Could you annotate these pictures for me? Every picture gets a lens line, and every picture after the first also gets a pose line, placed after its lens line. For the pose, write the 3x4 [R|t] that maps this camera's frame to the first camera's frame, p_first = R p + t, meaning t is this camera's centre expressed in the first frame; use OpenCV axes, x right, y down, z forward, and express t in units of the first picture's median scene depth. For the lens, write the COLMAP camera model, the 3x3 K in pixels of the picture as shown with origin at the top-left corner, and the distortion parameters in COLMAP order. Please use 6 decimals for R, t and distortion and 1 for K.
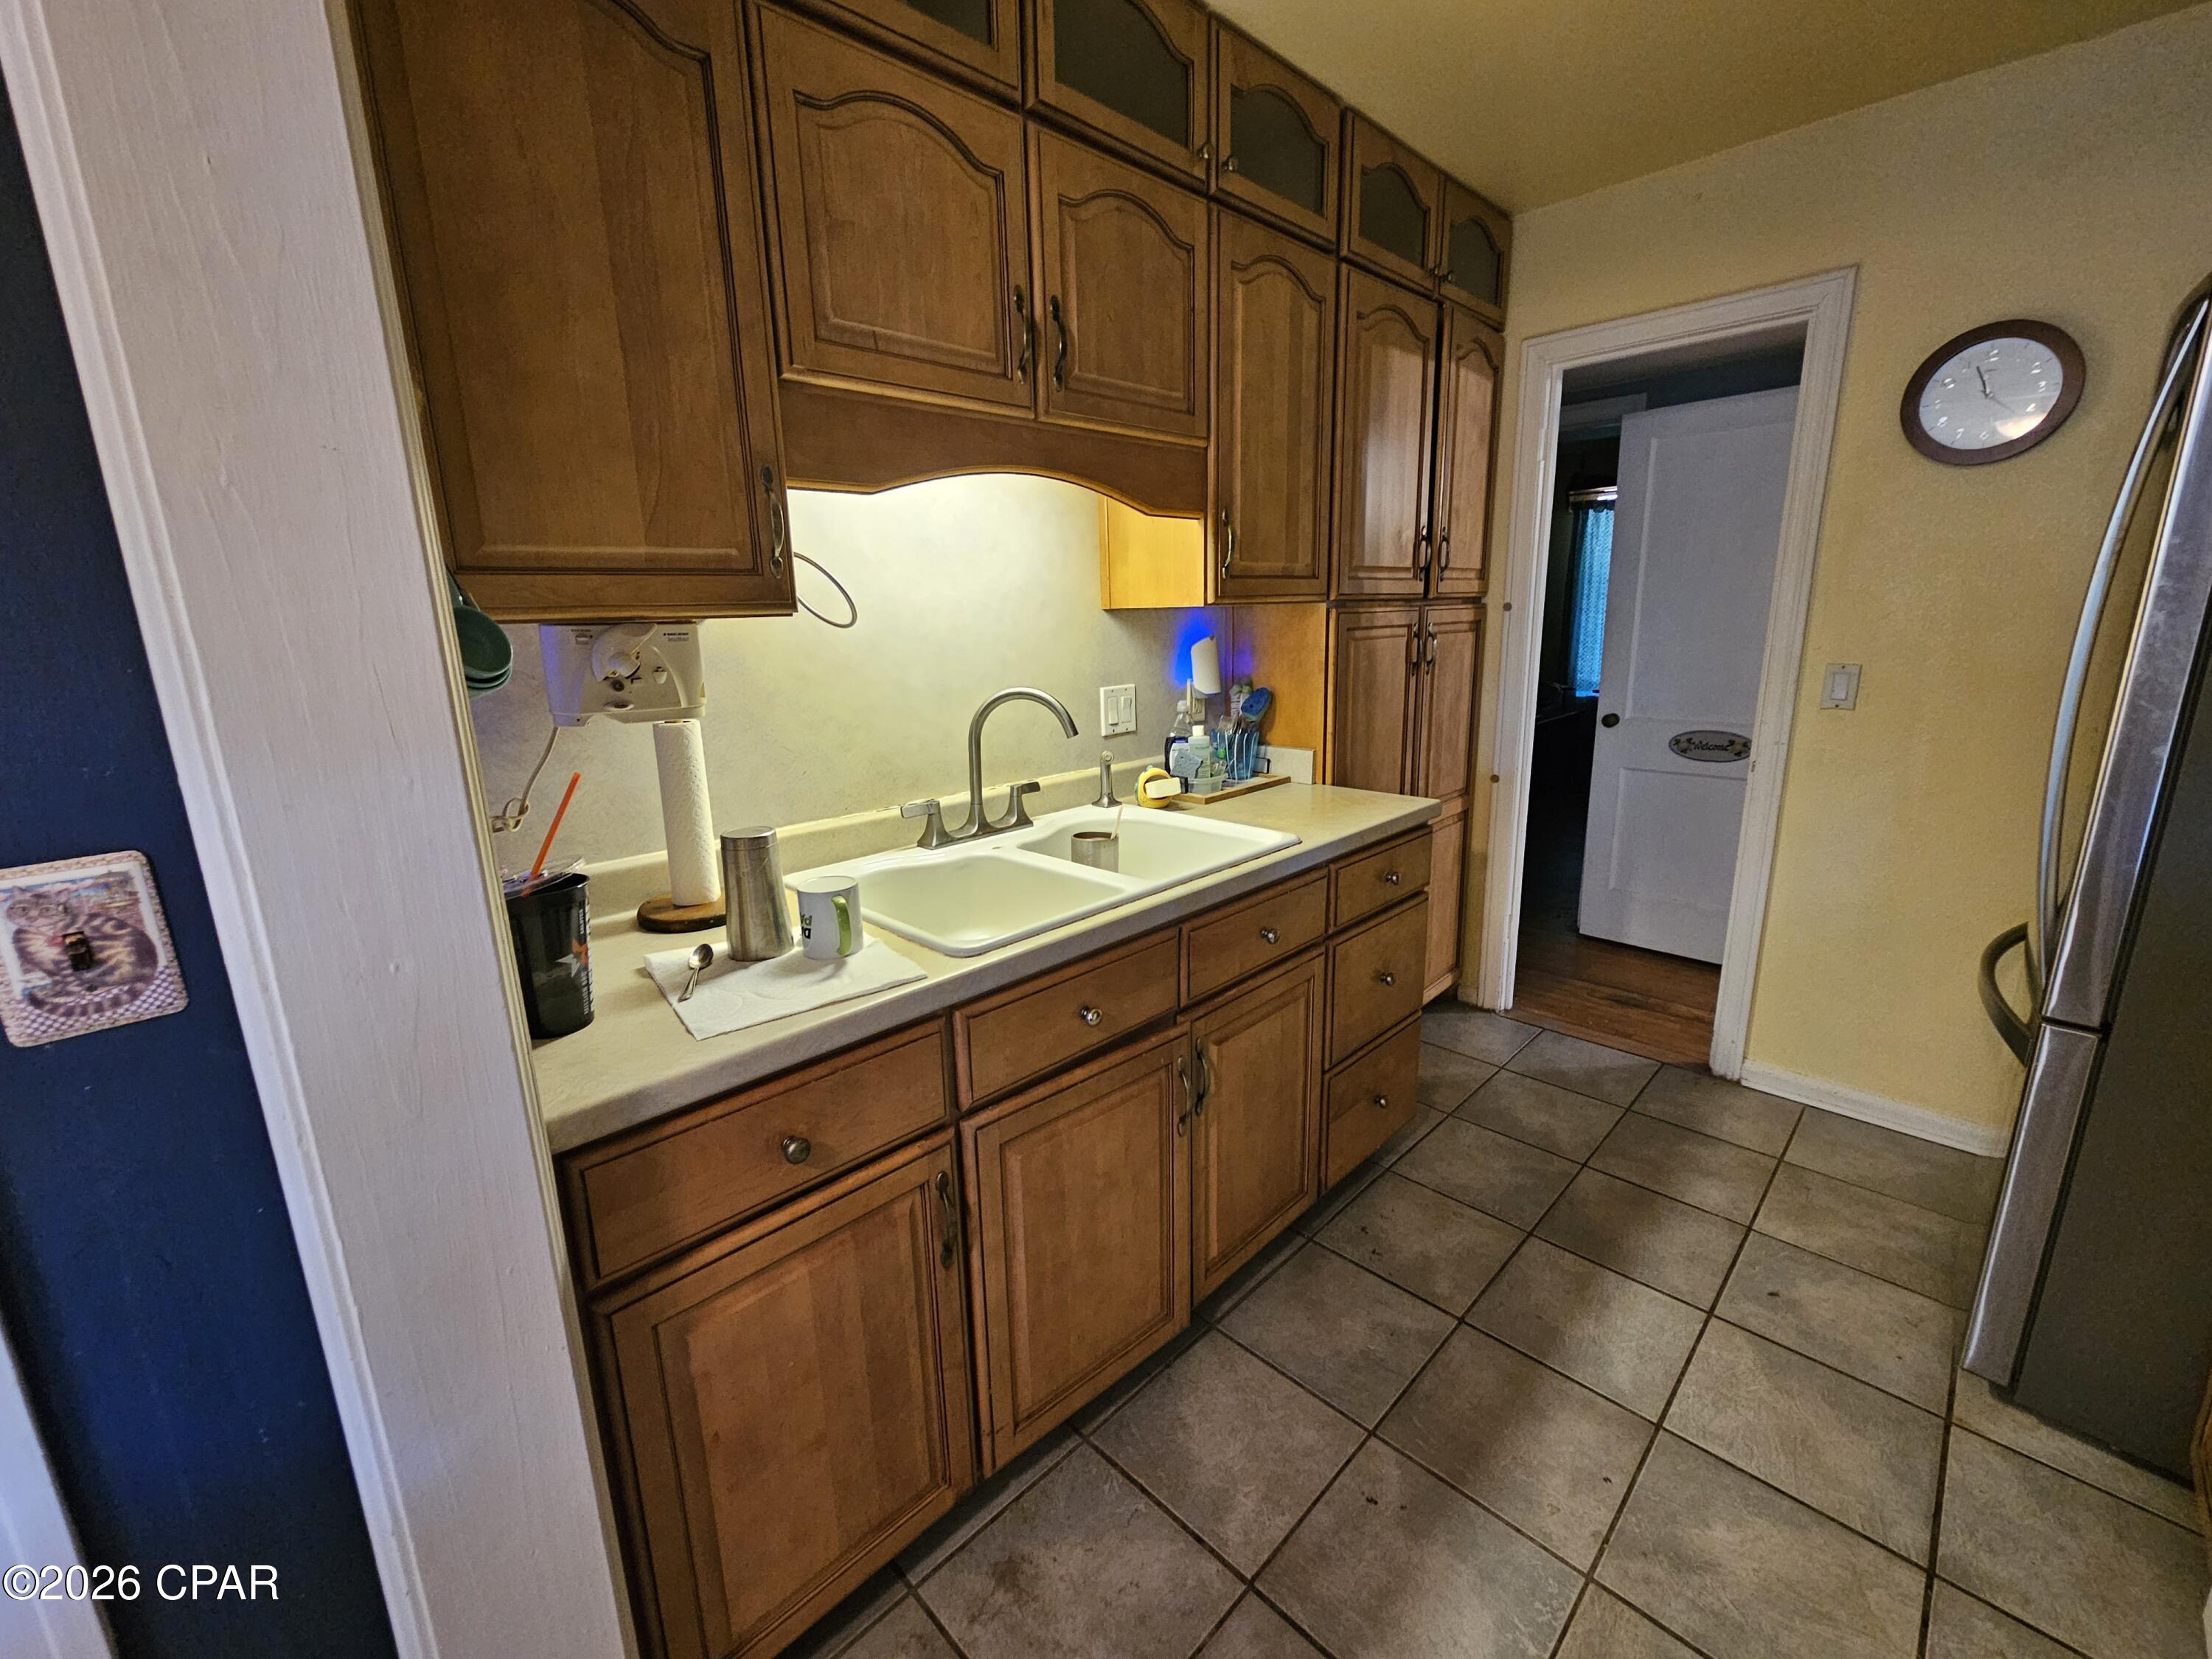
lens RADIAL K [[912.8, 0, 1108.0], [0, 912.8, 820.2], [0, 0, 1]] dist [0.000857, 0.002062]
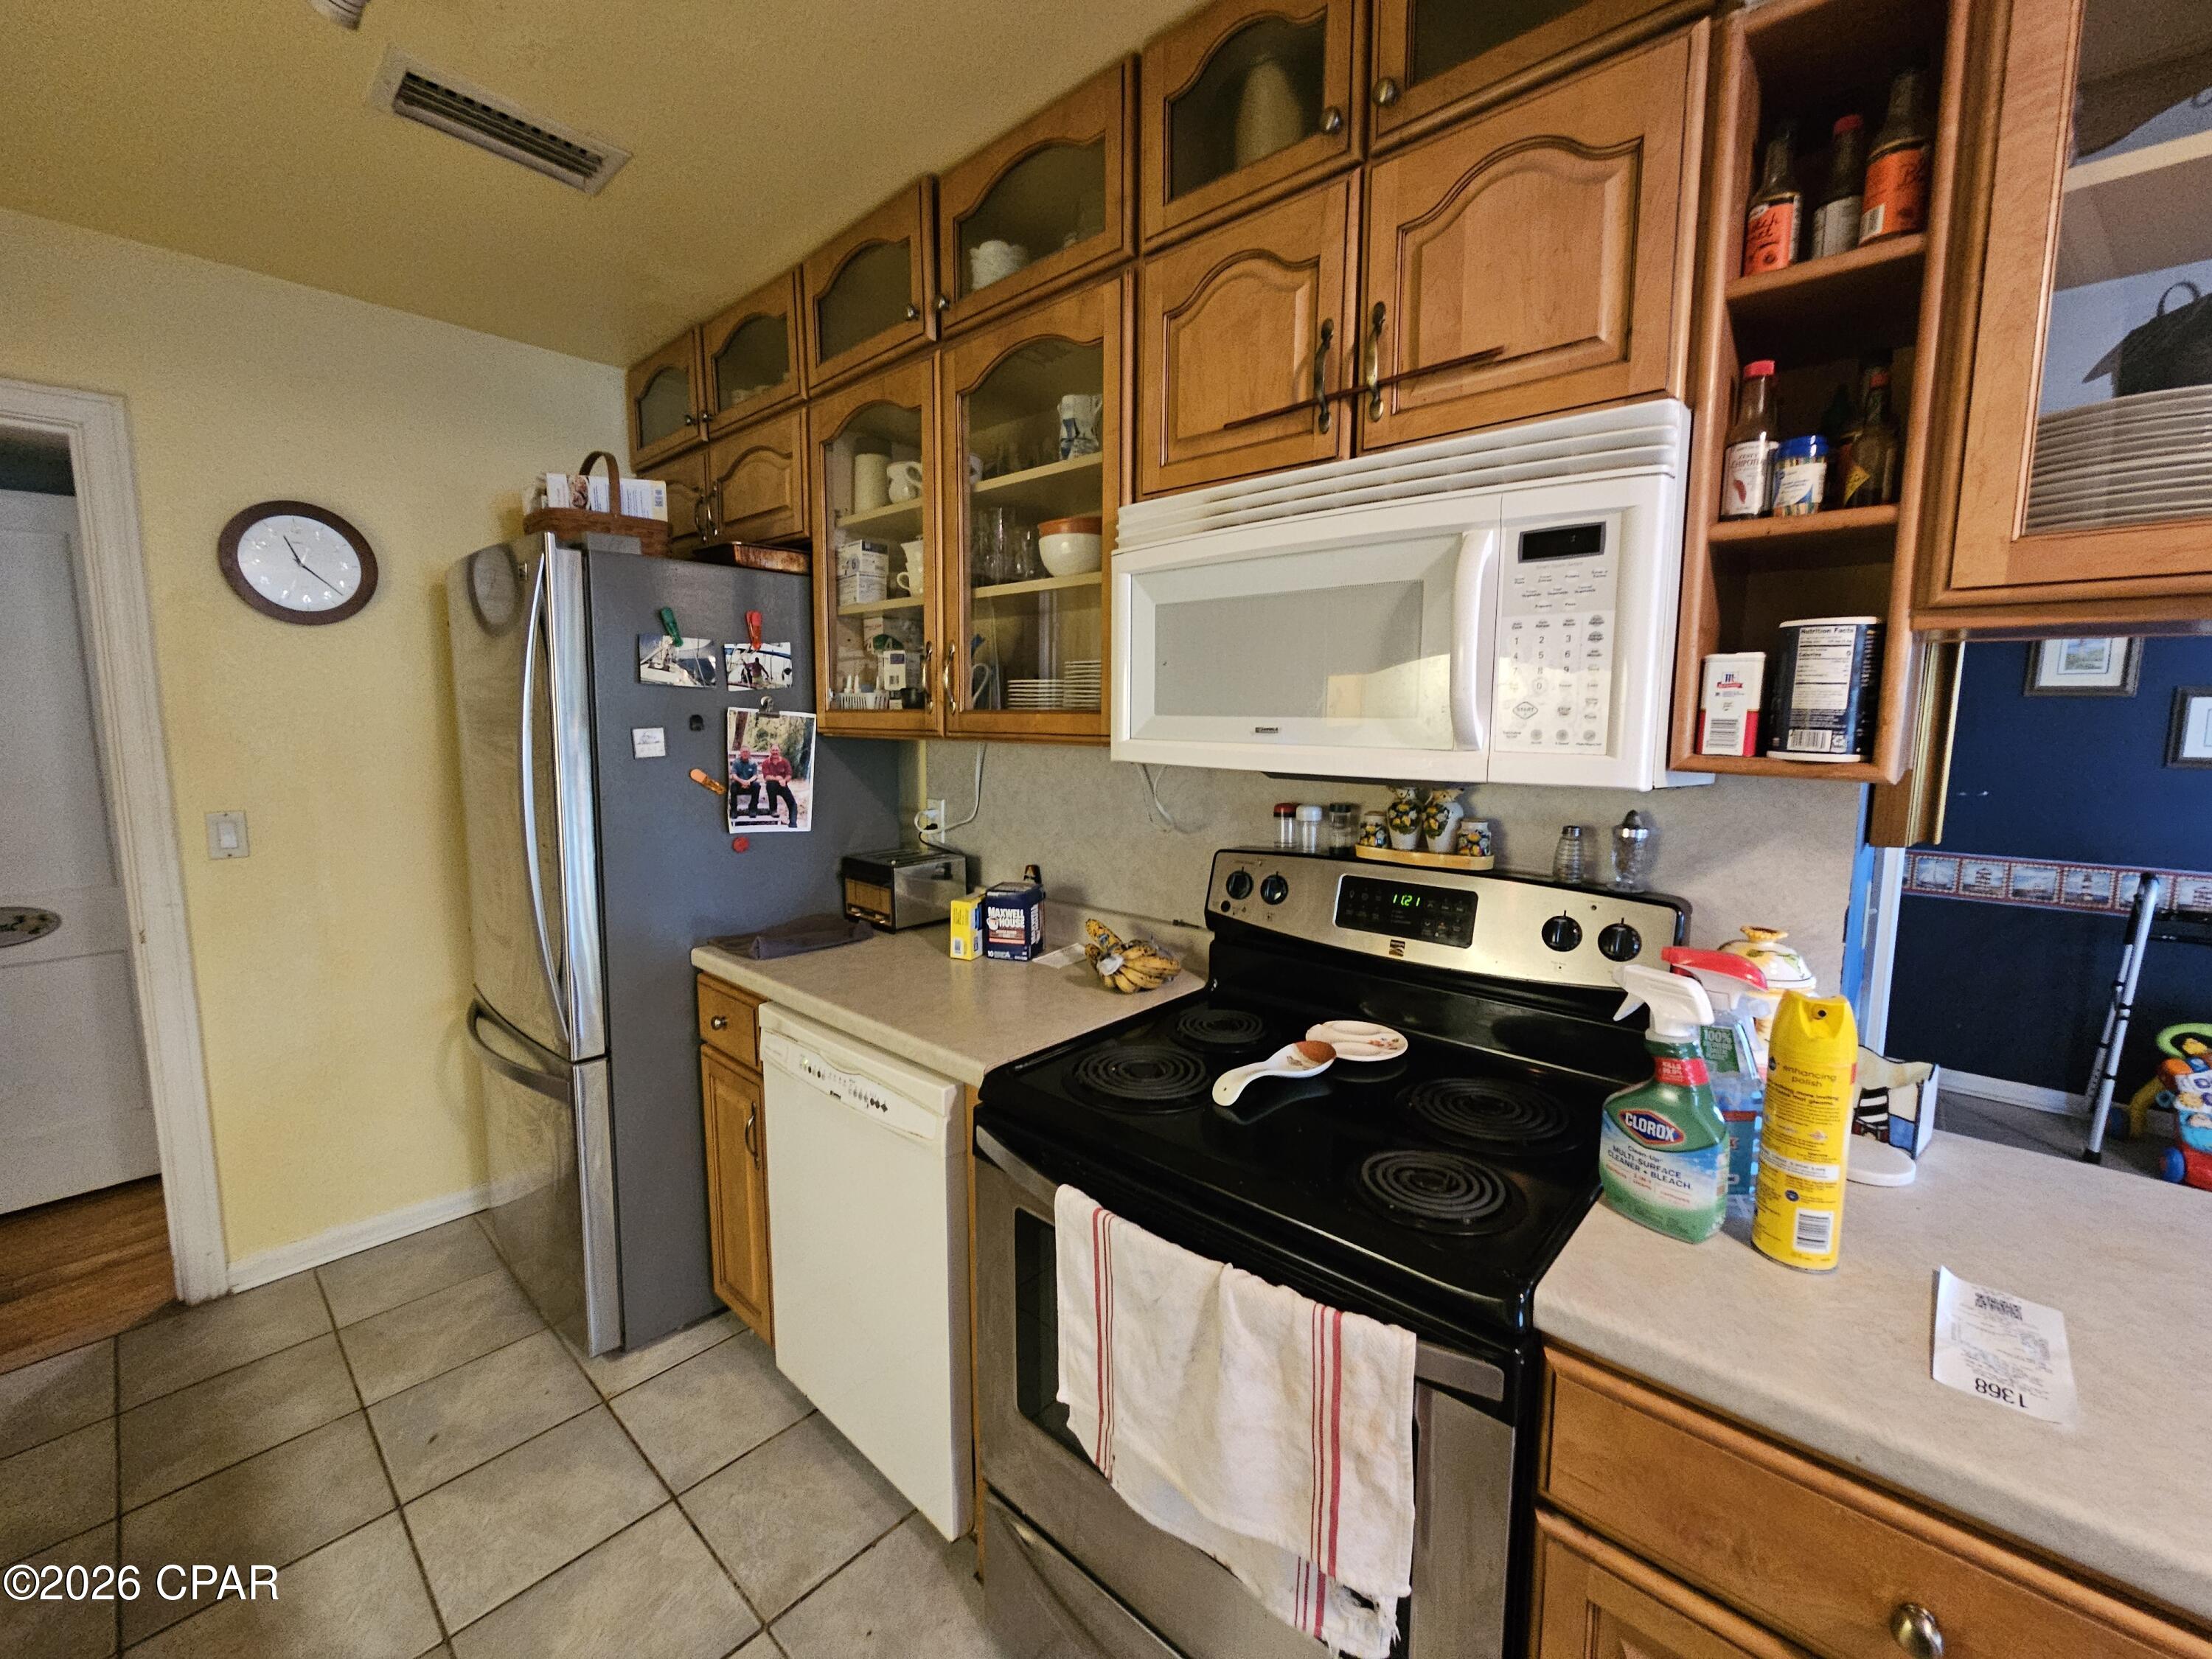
lens RADIAL K [[912.8, 0, 1099.7], [0, 912.8, 820.2], [0, 0, 1]] dist [0.000857, 0.002062]
pose [[-0.032777, -0.098731, 0.994574, -0.170000], [0.227684, 0.968206, 0.103617, -0.052826], [-0.973183, 0.229844, -0.009255, 0.124590]]
